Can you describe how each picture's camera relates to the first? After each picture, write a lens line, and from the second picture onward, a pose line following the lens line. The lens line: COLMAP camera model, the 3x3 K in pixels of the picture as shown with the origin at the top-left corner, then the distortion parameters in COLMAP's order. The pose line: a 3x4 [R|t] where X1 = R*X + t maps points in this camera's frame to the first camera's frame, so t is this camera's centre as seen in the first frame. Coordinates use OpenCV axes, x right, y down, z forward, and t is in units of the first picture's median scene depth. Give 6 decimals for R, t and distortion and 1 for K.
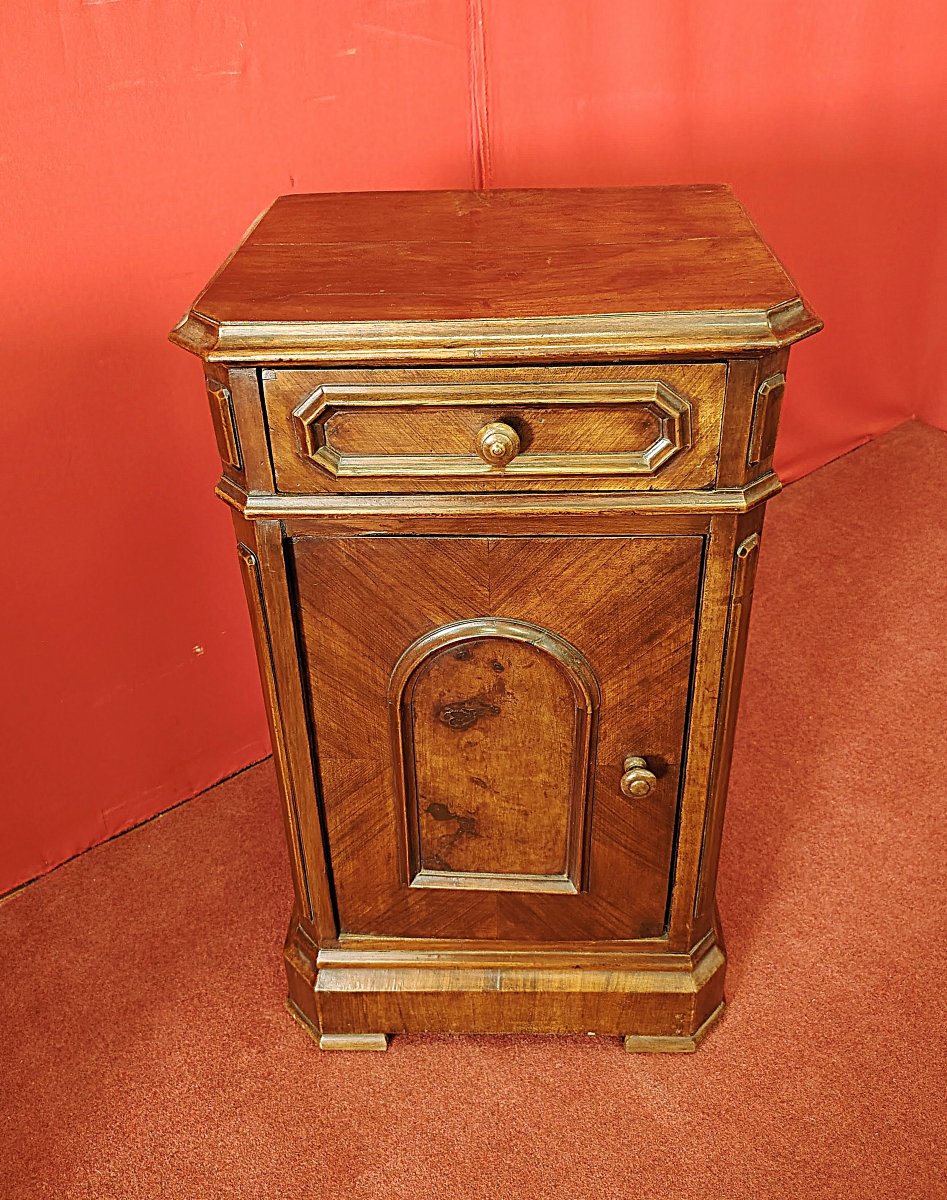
lens RADIAL K [[1069.1, 0, 468.2], [0, 1069.1, 541.1], [0, 0, 1]] dist [0.042720, -0.051141]
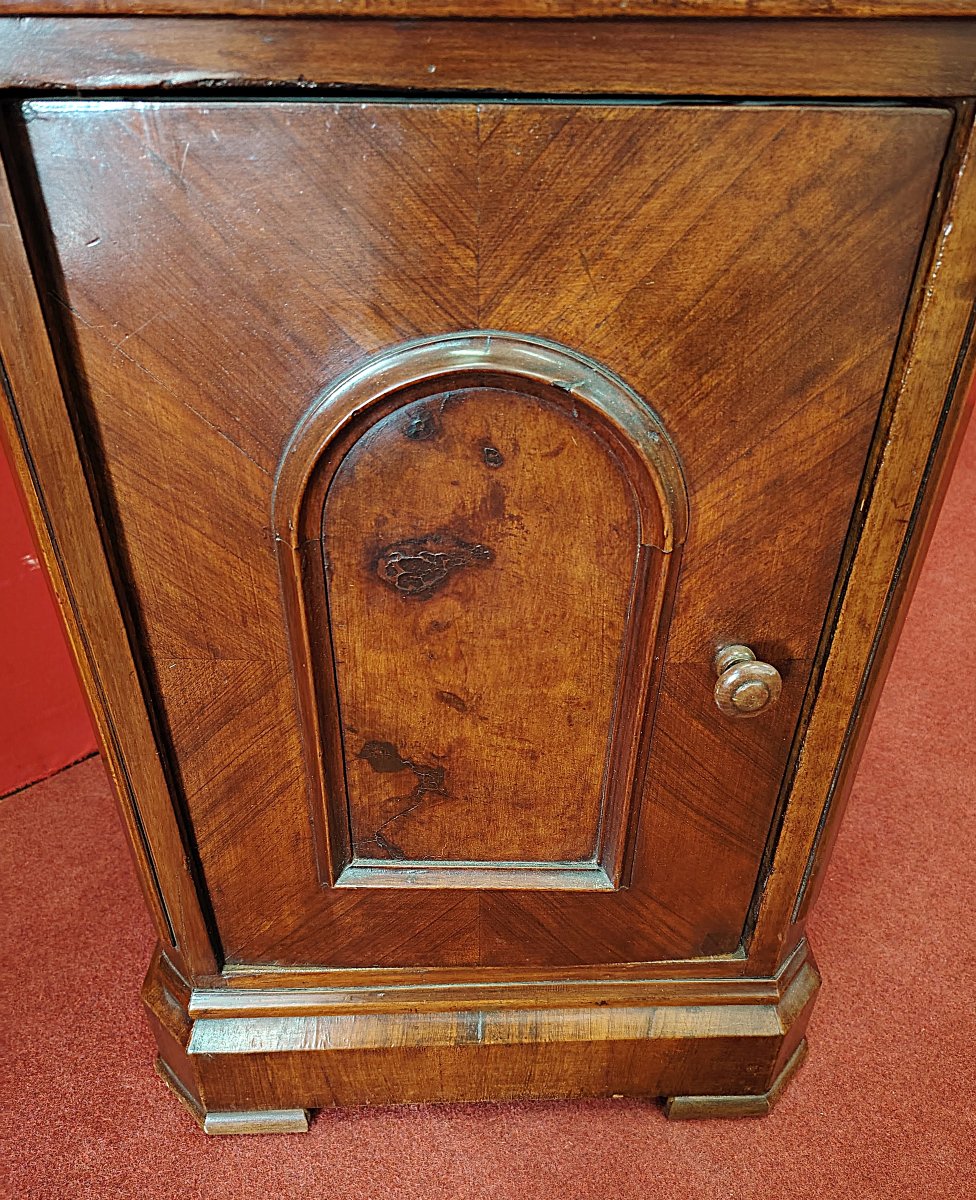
lens RADIAL K [[947.8, 0, 492.8], [0, 947.8, 663.4], [0, 0, 1]] dist [0.057870, -0.053543]
pose [[0.997057, -0.008813, 0.076160, -0.005841], [0.002590, 0.996675, 0.081435, 0.157086], [-0.076624, -0.080998, 0.993765, 0.483371]]
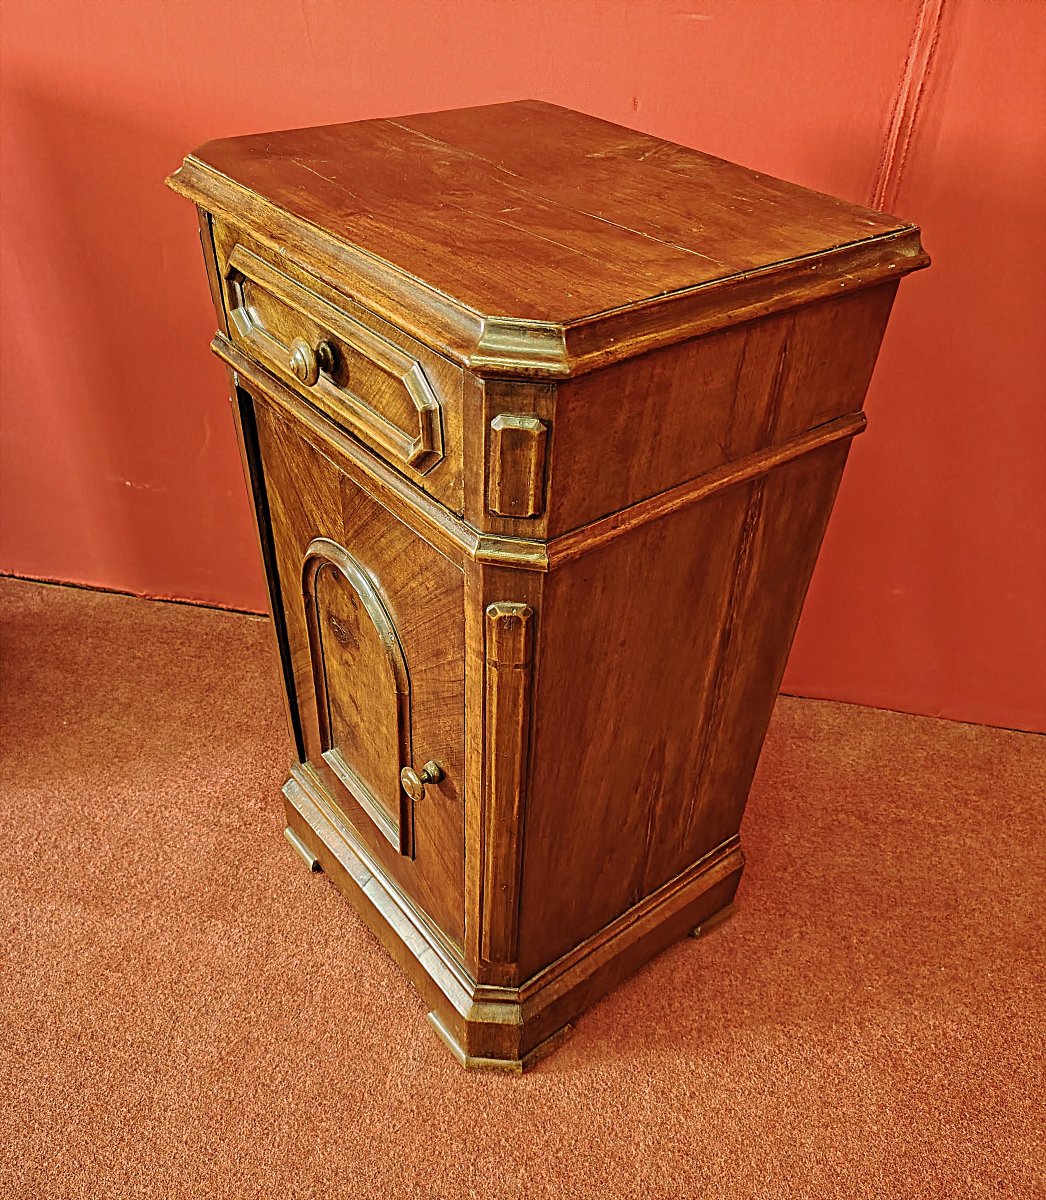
lens RADIAL K [[968.3, 0, 529.1], [0, 968.3, 684.9], [0, 0, 1]] dist [0.045800, -0.033242]
pose [[0.646591, 0.553299, -0.525148, 0.586484], [-0.453796, 0.832347, 0.318226, -0.165149], [0.613180, 0.032548, 0.789273, 0.327454]]
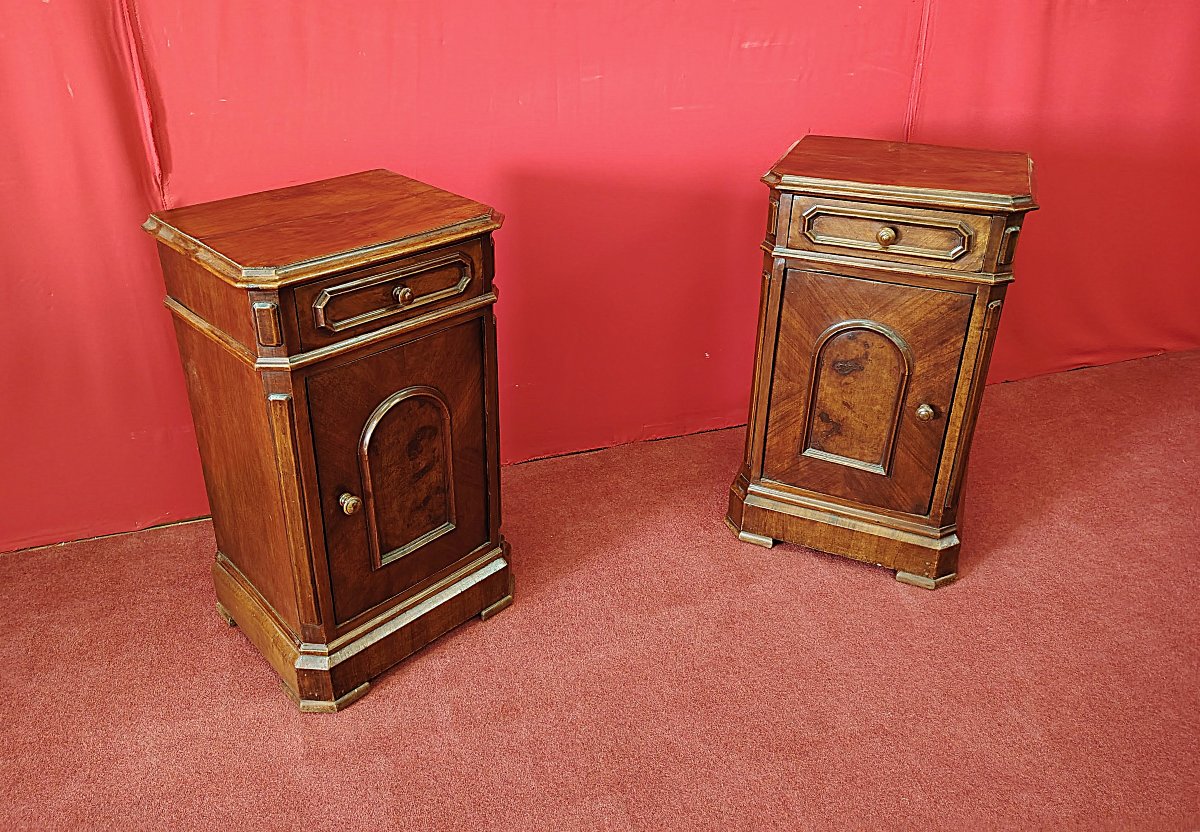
lens RADIAL K [[894.3, 0, 559.6], [0, 894.3, 344.1], [0, 0, 1]] dist [0.040490, -0.048311]
pose [[0.926039, 0.186540, -0.328107, 0.042459], [-0.220146, 0.973087, -0.068100, 0.337749], [0.306573, 0.135295, 0.942183, -0.846962]]
